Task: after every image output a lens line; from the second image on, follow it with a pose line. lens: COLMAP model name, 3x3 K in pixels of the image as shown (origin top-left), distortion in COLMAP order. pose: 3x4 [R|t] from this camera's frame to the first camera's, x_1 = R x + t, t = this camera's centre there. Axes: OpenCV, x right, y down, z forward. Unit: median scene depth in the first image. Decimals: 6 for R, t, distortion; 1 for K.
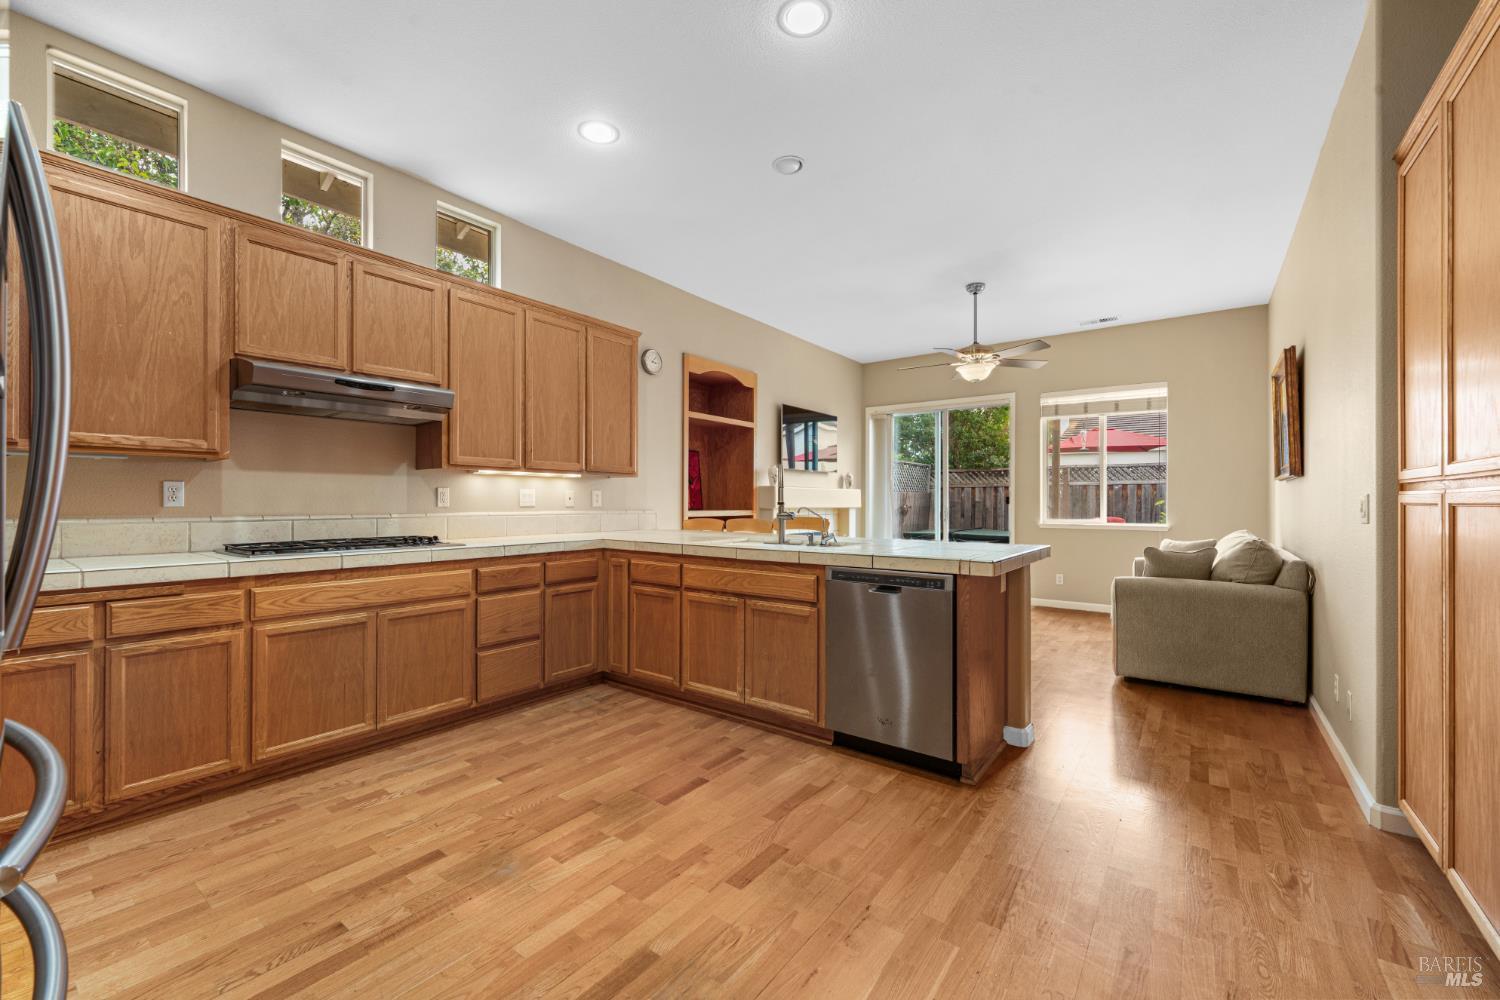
lens RADIAL K [[602.4, 0, 742.4], [0, 602.4, 502.0], [0, 0, 1]] dist [0.000469, -0.000223]
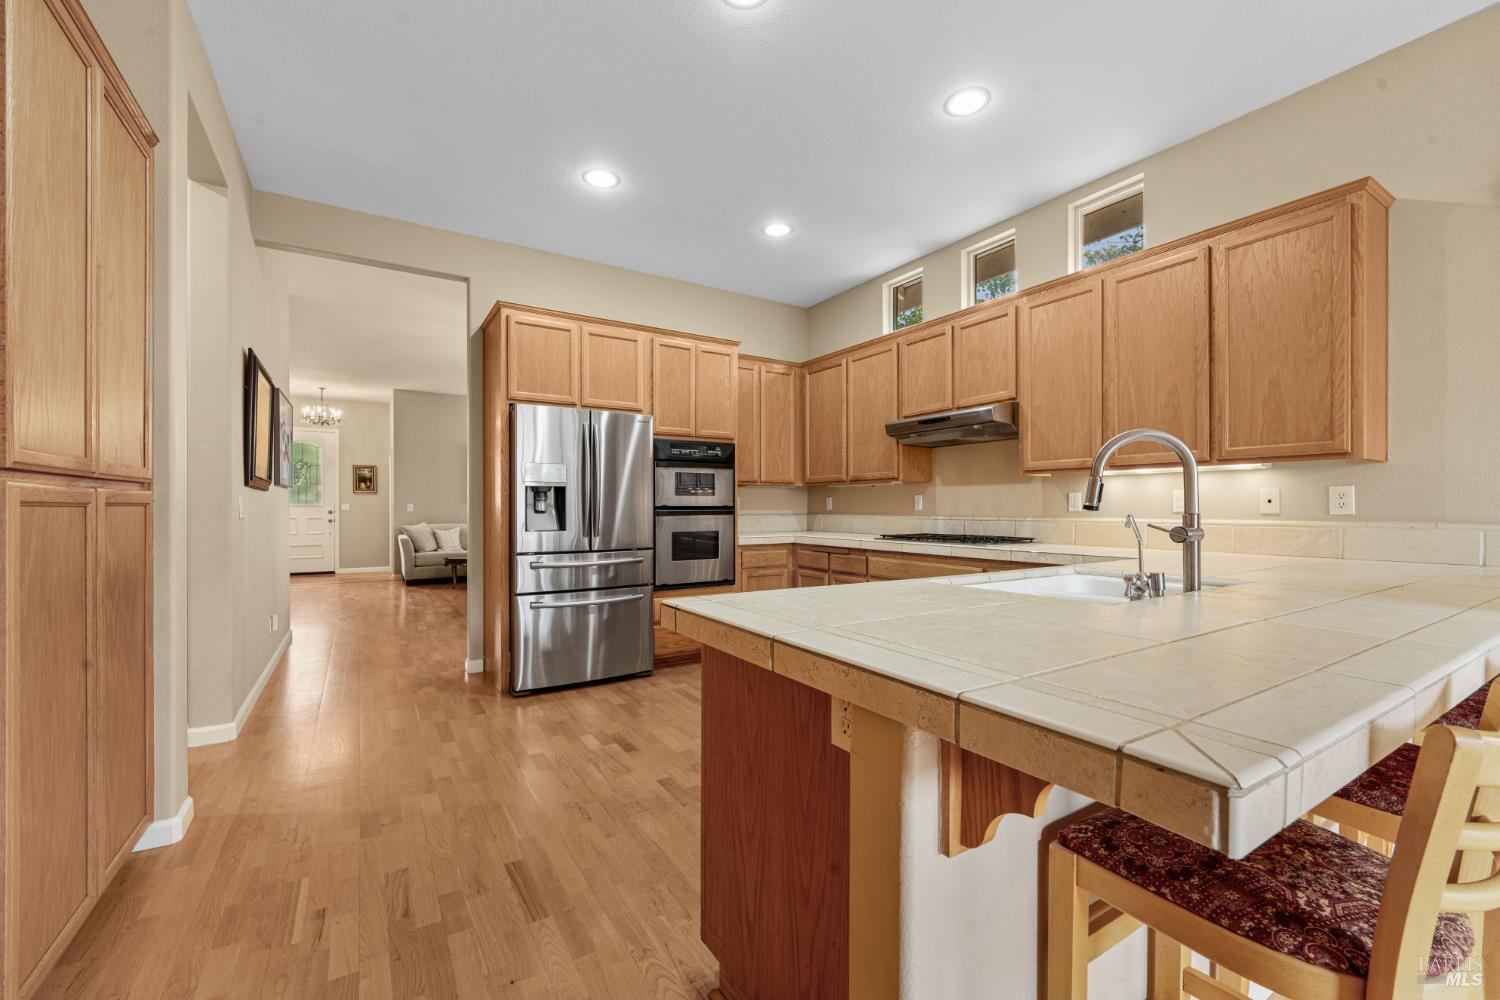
lens RADIAL K [[613.7, 0, 740.1], [0, 613.7, 504.9], [0, 0, 1]] dist [0.001153, -0.000072]
pose [[-0.359979, -0.005326, -0.932945, 0.692444], [-0.001156, 0.999985, -0.005263, 0.003322], [0.932960, -0.000816, -0.359980, 0.927701]]
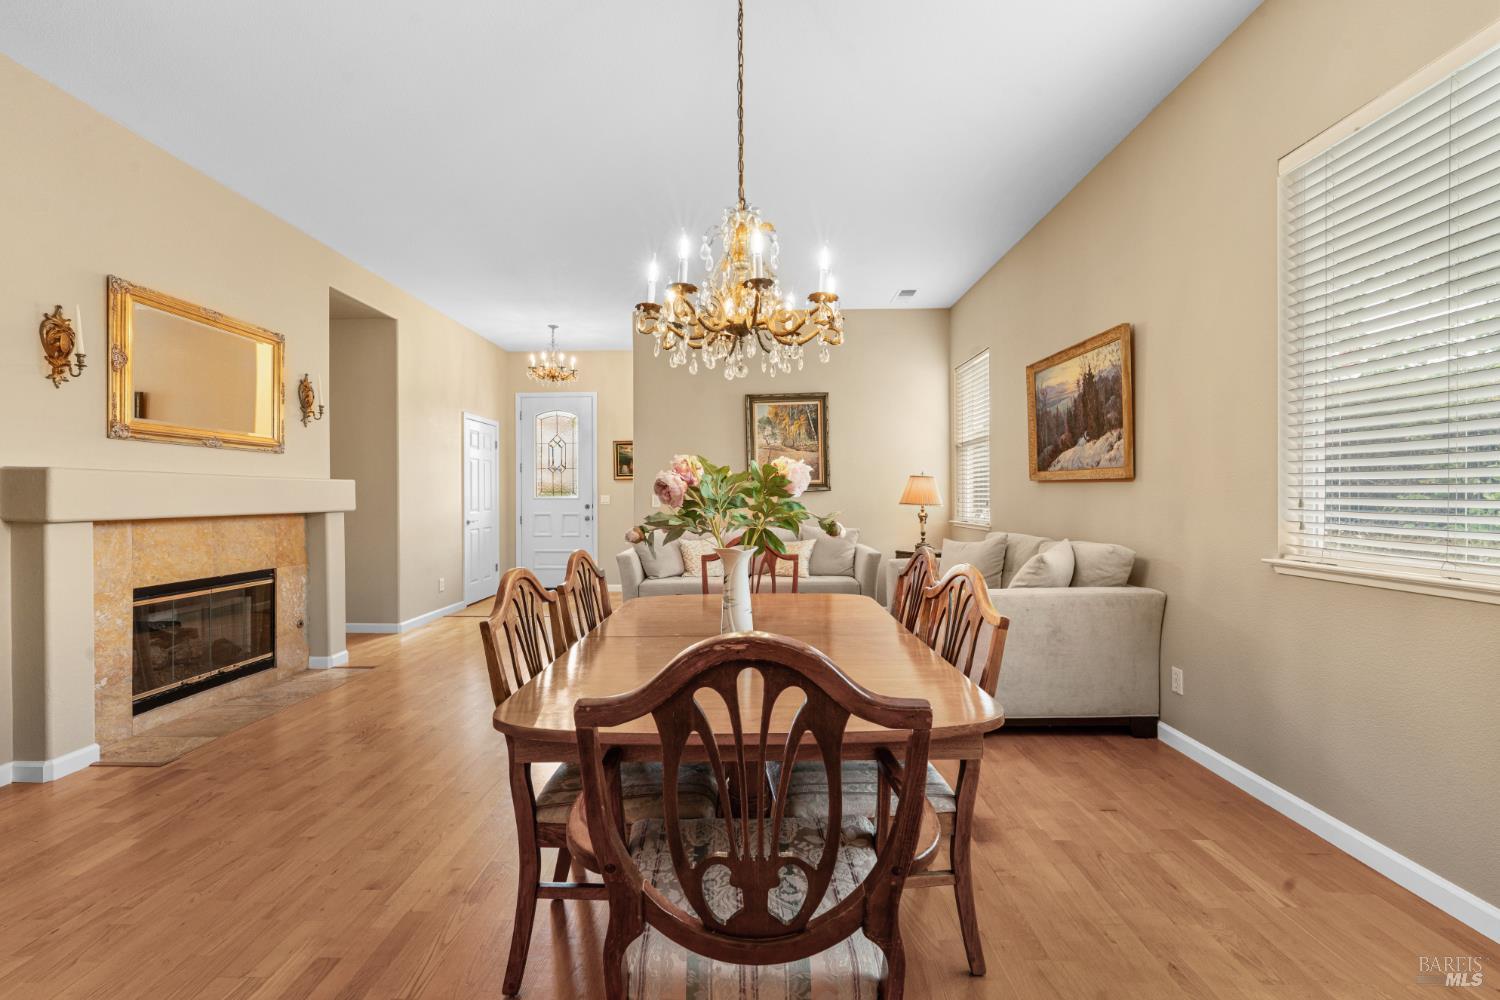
lens RADIAL K [[608.3, 0, 741.8], [0, 608.3, 496.5], [0, 0, 1]] dist [0.002383, -0.000009]
pose [[-0.810585, -0.002735, -0.585615, -0.626101], [-0.000417, 0.999992, -0.004092, -0.002595], [0.585621, -0.003073, -0.810579, 0.007415]]
